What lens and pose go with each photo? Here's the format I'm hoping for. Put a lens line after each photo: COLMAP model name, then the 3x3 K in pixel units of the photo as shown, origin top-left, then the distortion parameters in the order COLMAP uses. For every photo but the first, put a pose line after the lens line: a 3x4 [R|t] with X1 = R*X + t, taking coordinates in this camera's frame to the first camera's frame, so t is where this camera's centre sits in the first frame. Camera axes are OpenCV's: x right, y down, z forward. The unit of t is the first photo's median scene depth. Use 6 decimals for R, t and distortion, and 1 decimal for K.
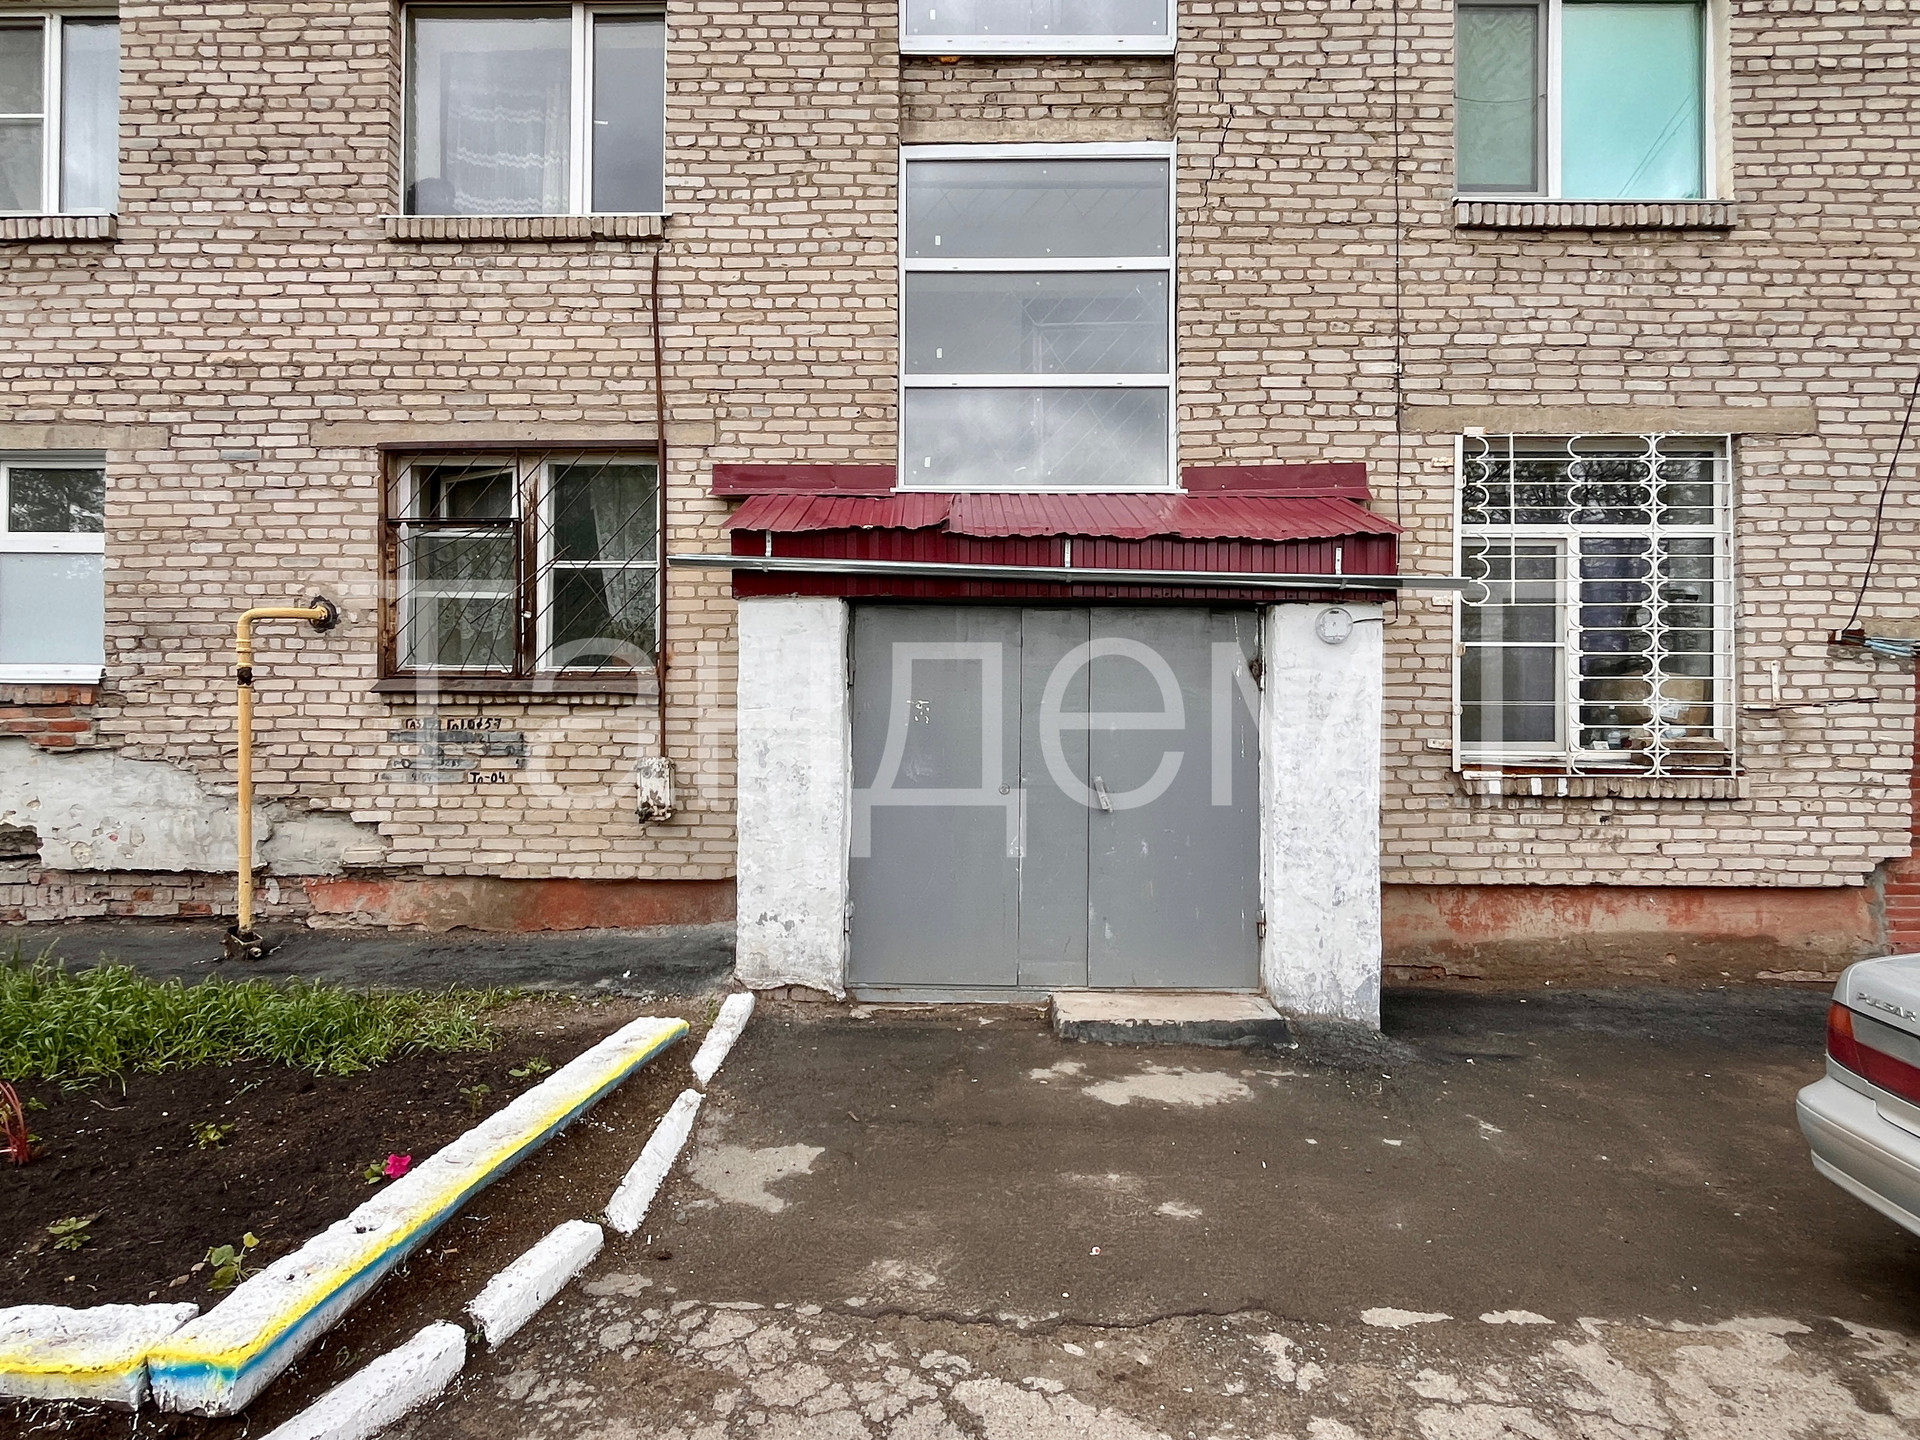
lens RADIAL K [[1046.0, 0, 959.4], [0, 1046.0, 724.1], [0, 0, 1]] dist [-0.004369, -0.000846]
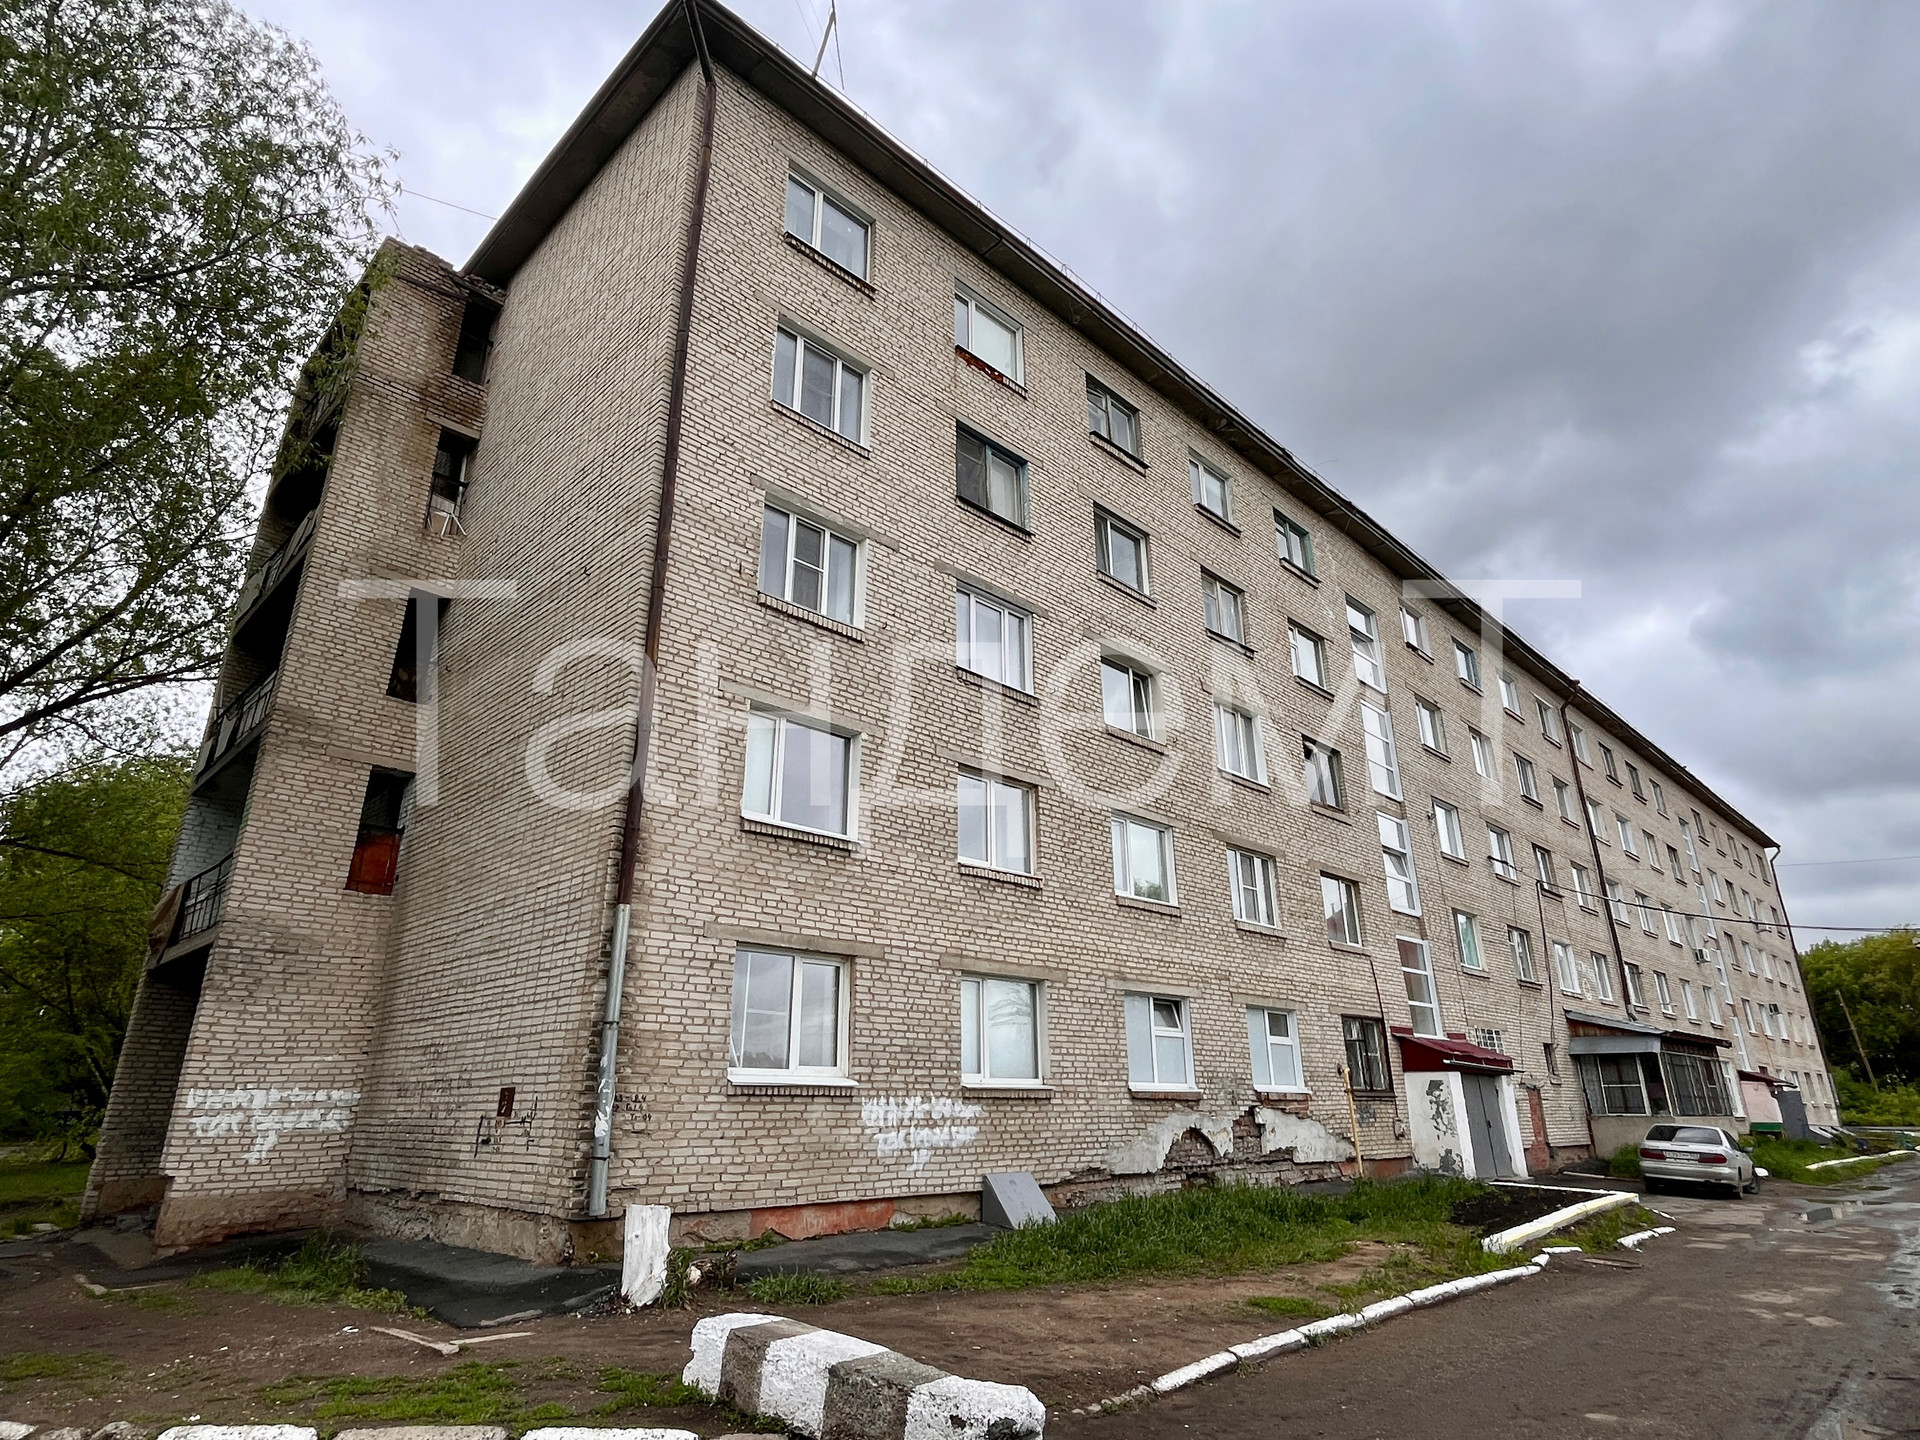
lens RADIAL K [[1046.0, 0, 959.4], [0, 1046.0, 724.1], [0, 0, 1]] dist [-0.004369, -0.000846]
pose [[0.710694, 0.239306, 0.661549, -3.659360], [0.004369, 0.938847, -0.344308, -0.005753], [-0.703488, 0.247588, 0.666187, -0.520383]]
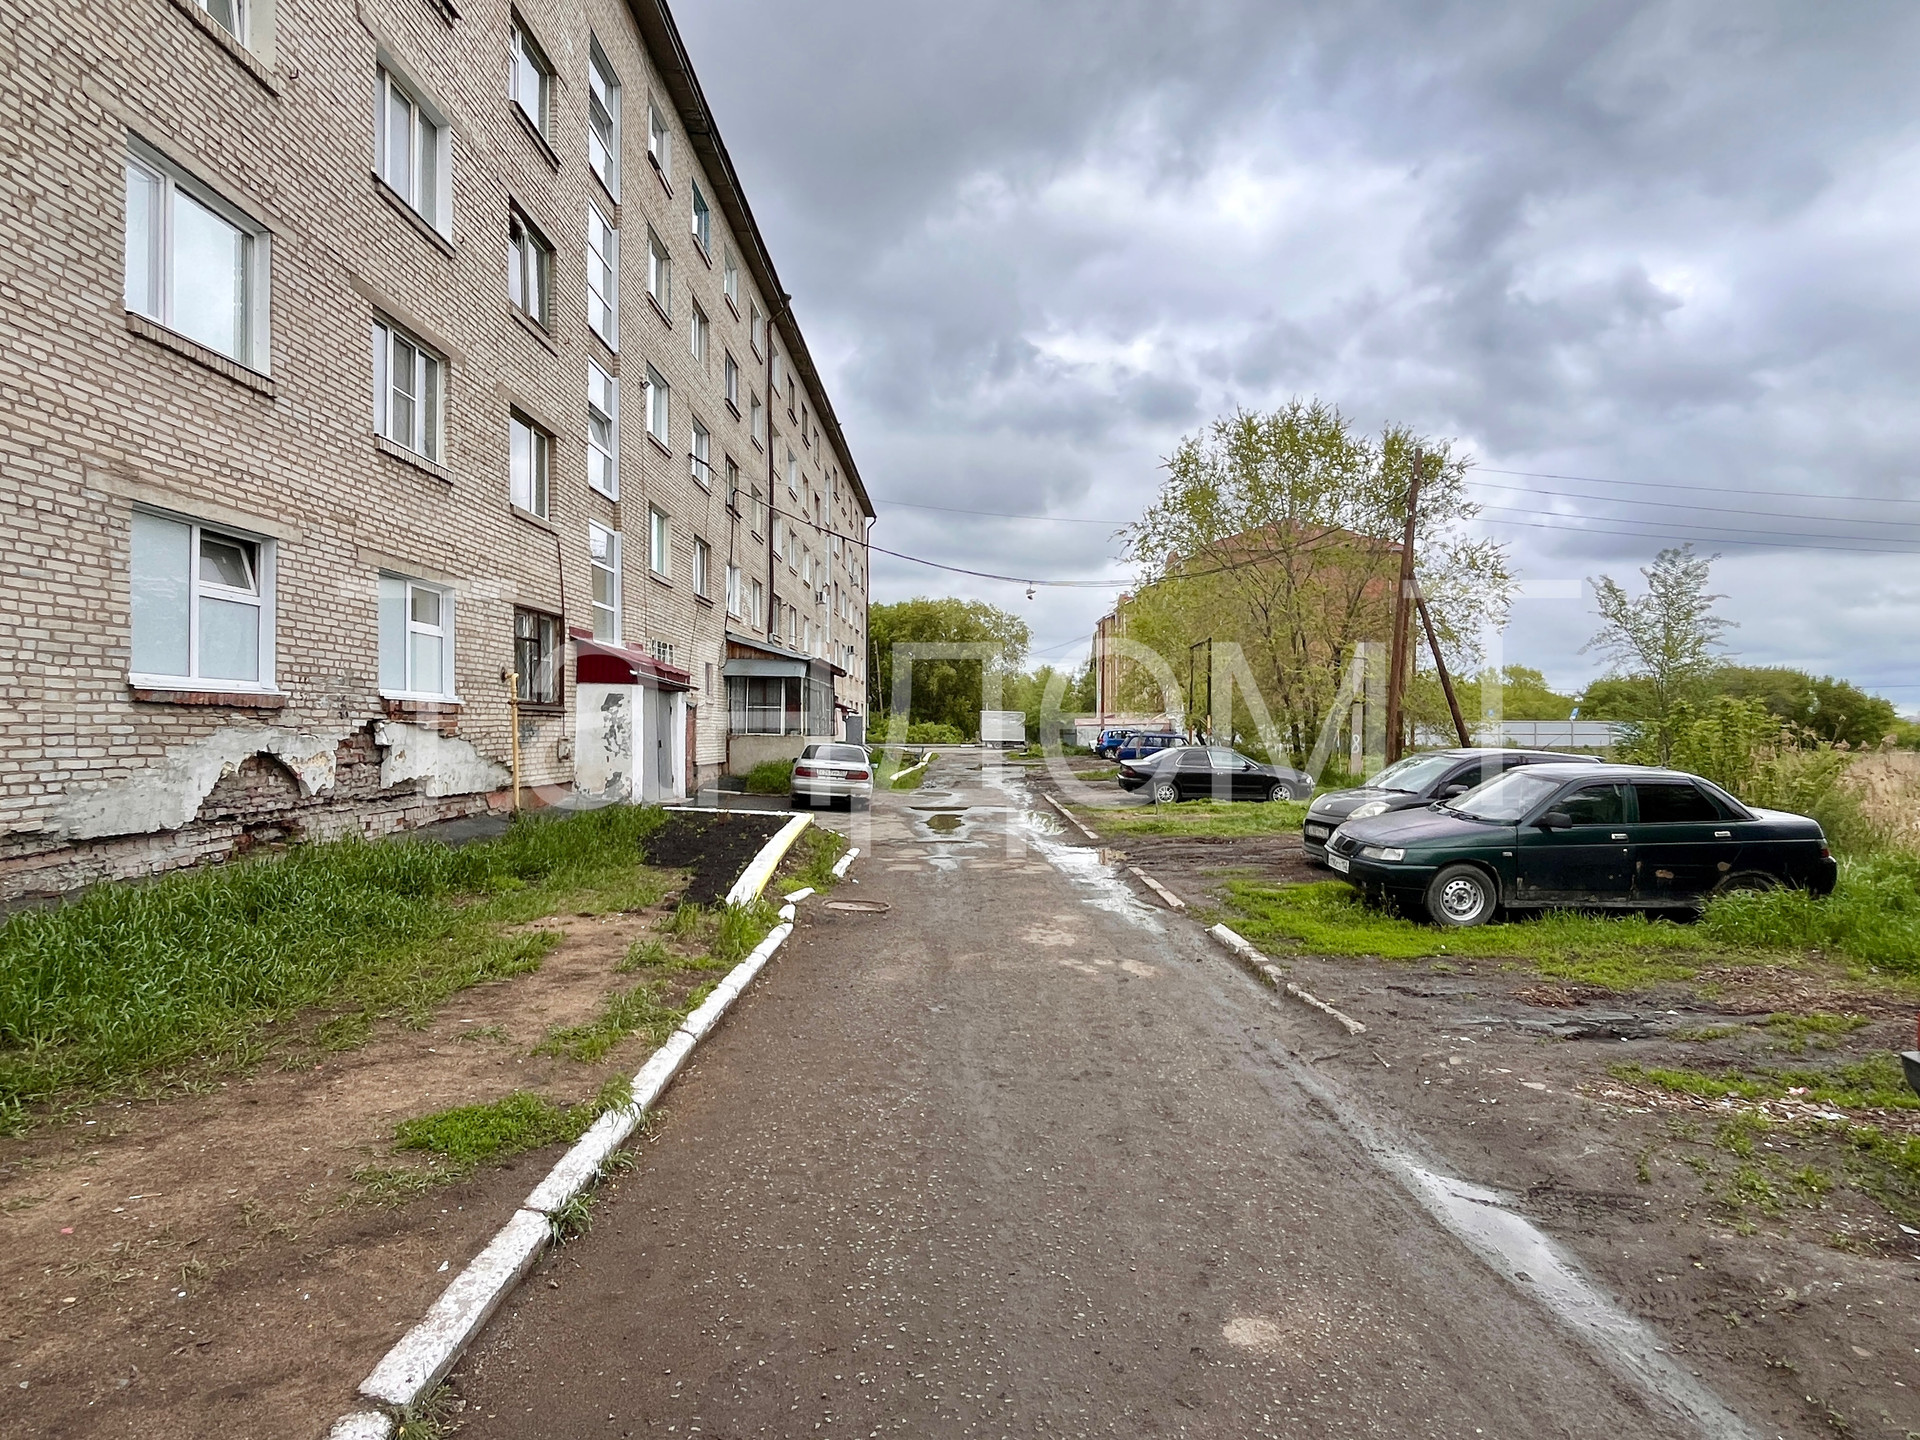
lens RADIAL K [[1046.0, 0, 959.4], [0, 1046.0, 724.1], [0, 0, 1]] dist [-0.004369, -0.000846]
pose [[-0.011367, 0.002499, 0.999932, -2.847619], [-0.004439, 0.999987, -0.002549, 0.002298], [-0.999926, -0.004468, -0.011356, 0.035955]]
